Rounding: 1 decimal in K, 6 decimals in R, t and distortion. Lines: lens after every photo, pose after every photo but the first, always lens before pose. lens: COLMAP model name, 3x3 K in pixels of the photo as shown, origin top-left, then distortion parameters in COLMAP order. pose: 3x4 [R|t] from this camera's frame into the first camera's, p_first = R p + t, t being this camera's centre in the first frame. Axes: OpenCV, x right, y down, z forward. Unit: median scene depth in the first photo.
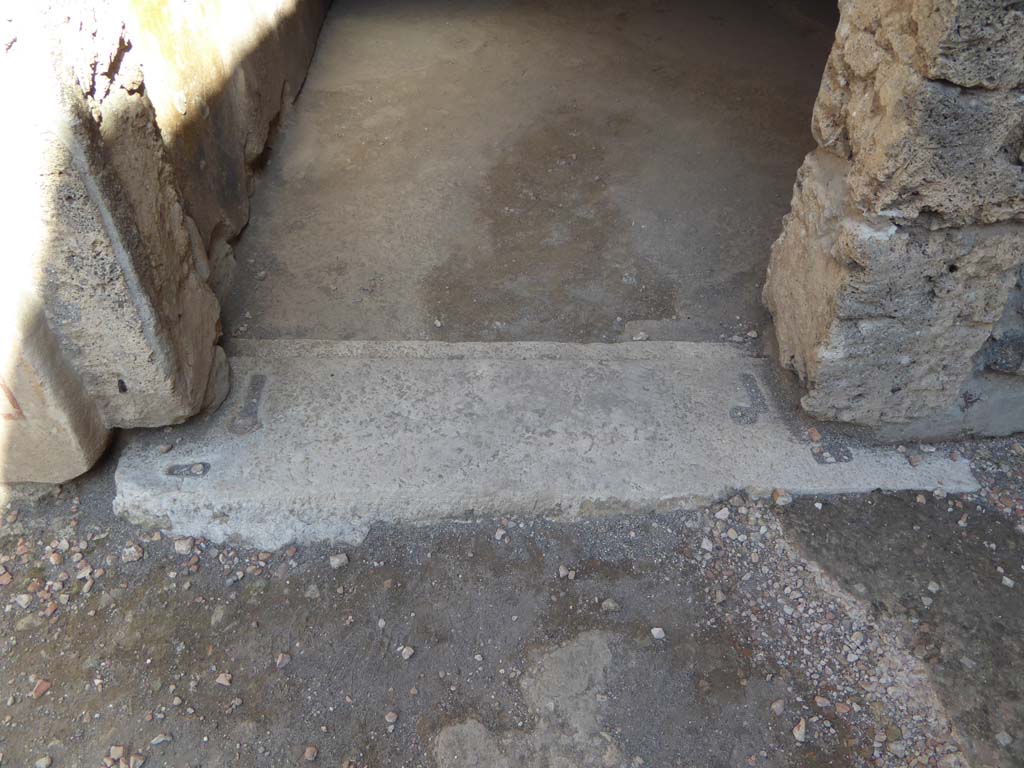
lens RADIAL K [[725.1, 0, 516.1], [0, 725.1, 386.3], [0, 0, 1]] dist [-0.022786, 0.000571]
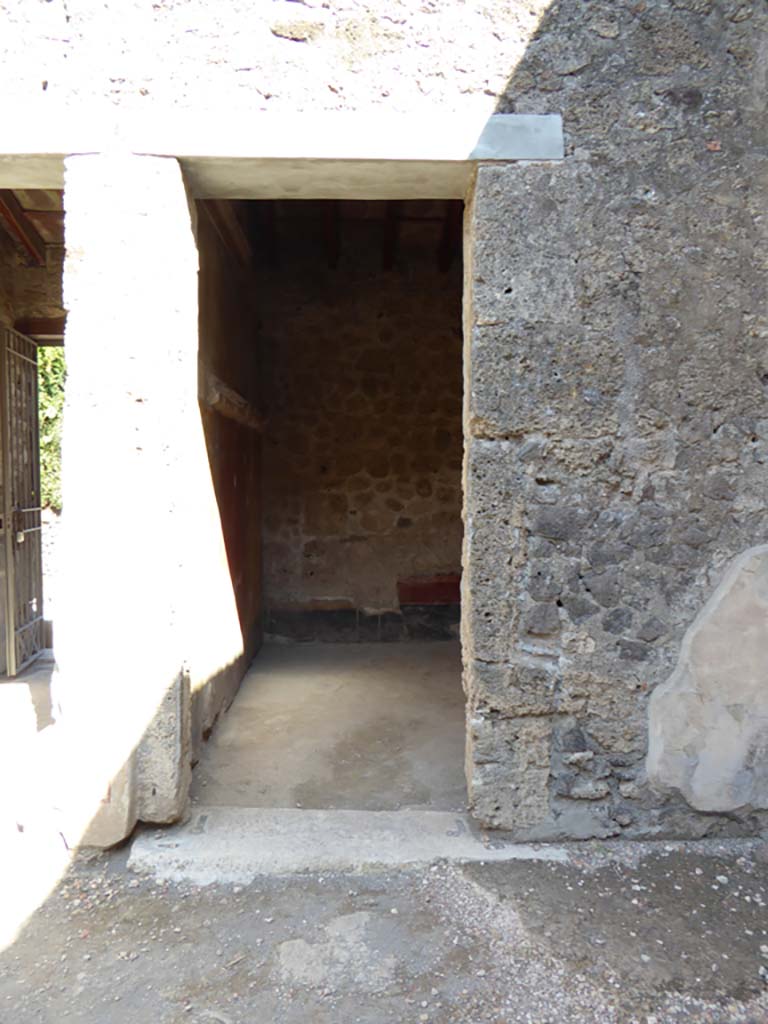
lens RADIAL K [[725.1, 0, 383.8], [0, 725.1, 507.7], [0, 0, 1]] dist [-0.022786, 0.000571]
pose [[0.999899, -0.002496, -0.013978, 0.179382], [-0.007659, 0.734119, -0.678978, 0.798720], [0.011956, 0.679016, 0.734026, -1.128136]]
